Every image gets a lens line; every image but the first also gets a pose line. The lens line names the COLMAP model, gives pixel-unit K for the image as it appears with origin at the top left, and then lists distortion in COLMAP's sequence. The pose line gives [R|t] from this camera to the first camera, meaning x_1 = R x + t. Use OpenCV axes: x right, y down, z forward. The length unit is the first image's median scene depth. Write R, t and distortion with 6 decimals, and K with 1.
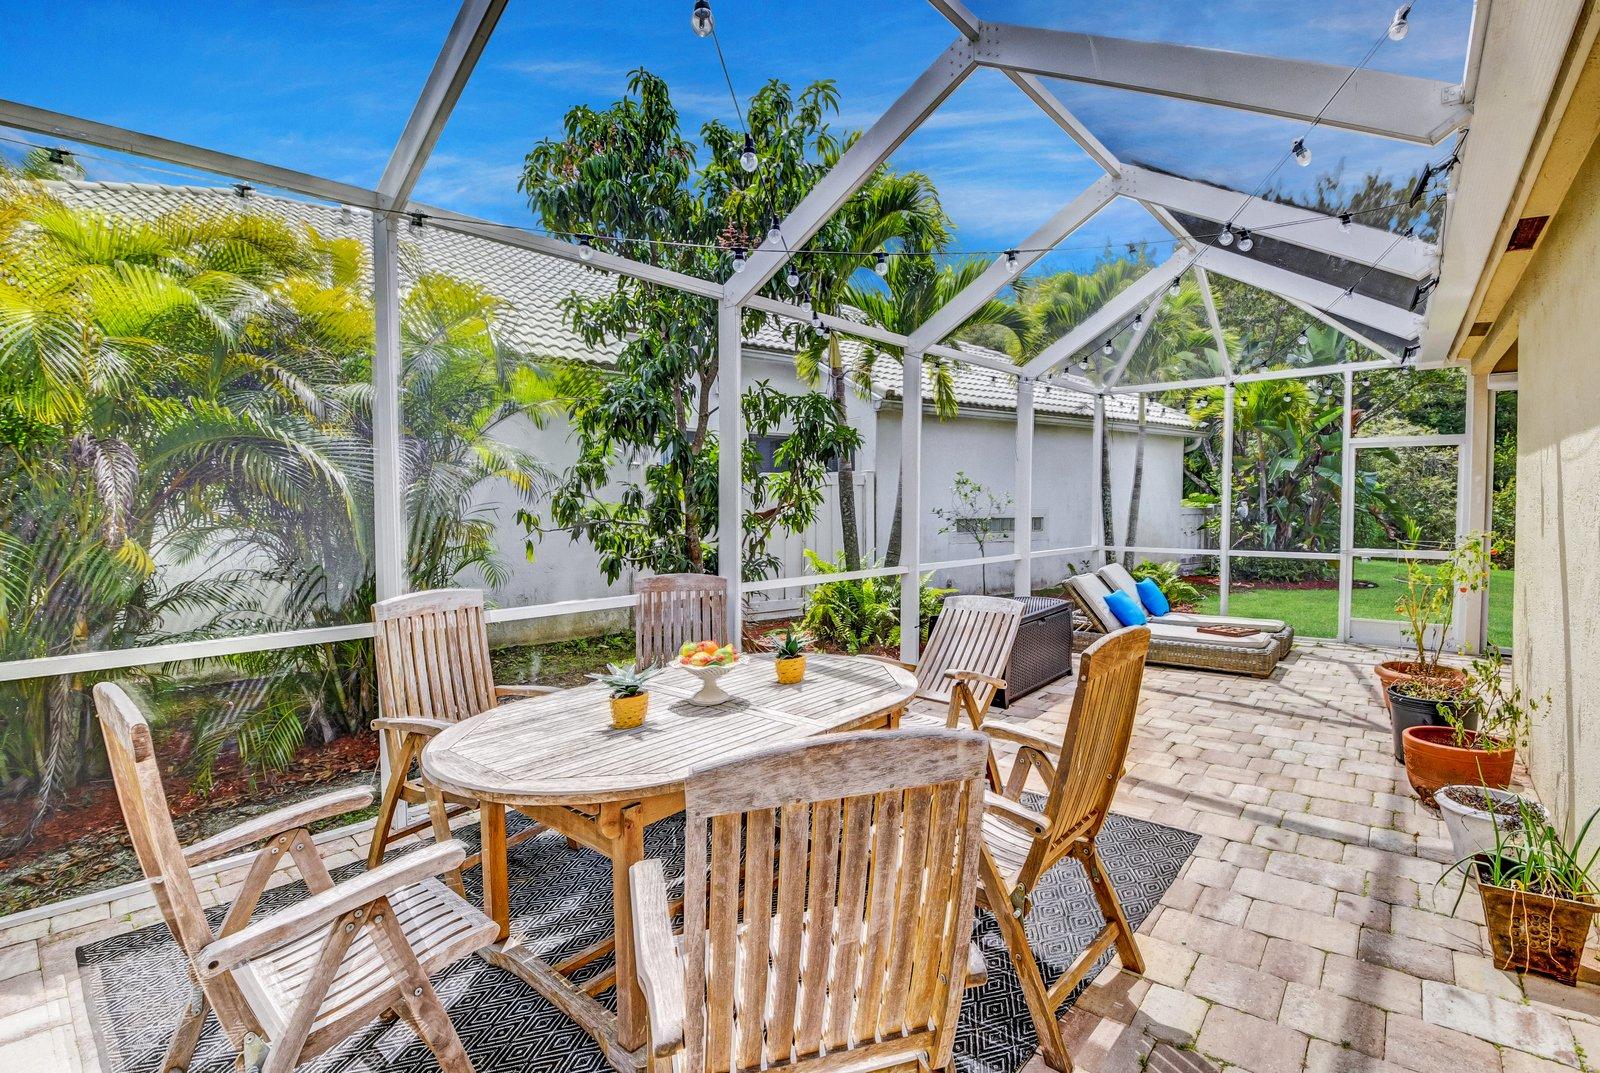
lens RADIAL K [[731.3, 0, 800.0], [0, 731.3, 536.5], [0, 0, 1]] dist [-0.009846, -0.000161]
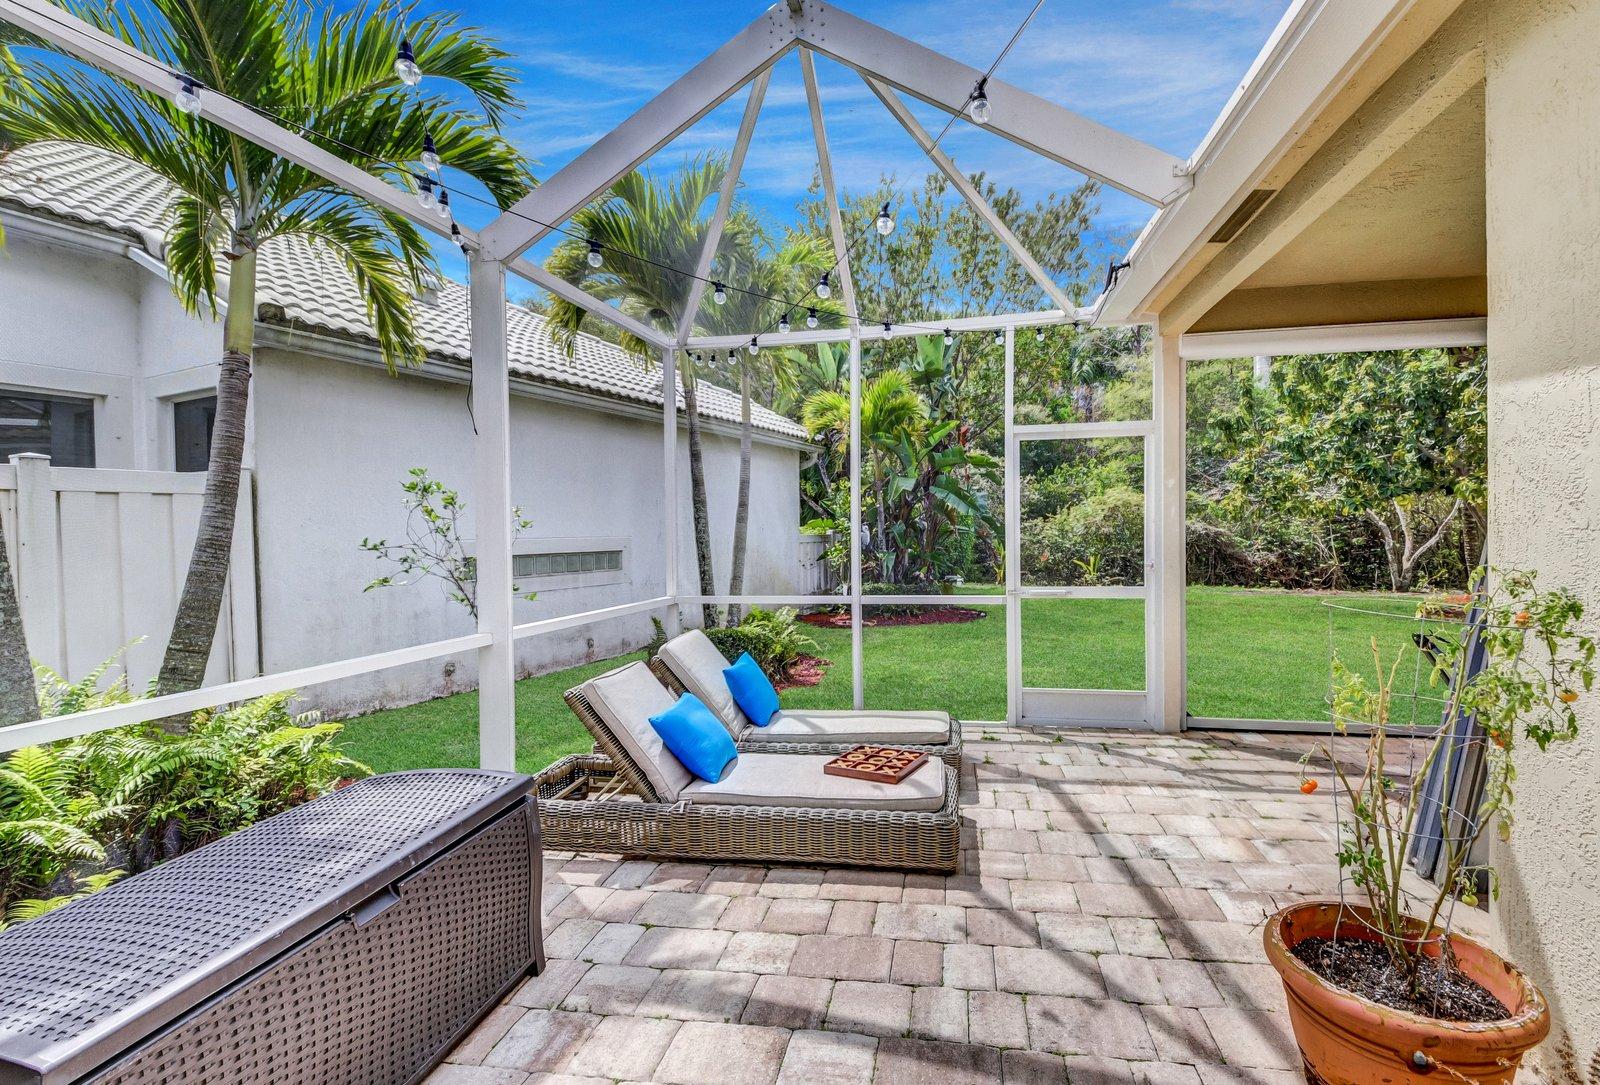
lens RADIAL K [[725.3, 0, 800.0], [0, 725.3, 542.5], [0, 0, 1]] dist [0.000968, 0.000171]
pose [[0.887927, -0.016374, 0.459693, 0.152915], [0.031476, 0.999187, -0.025207, -0.009662], [-0.458906, 0.036851, 0.887720, 0.282924]]
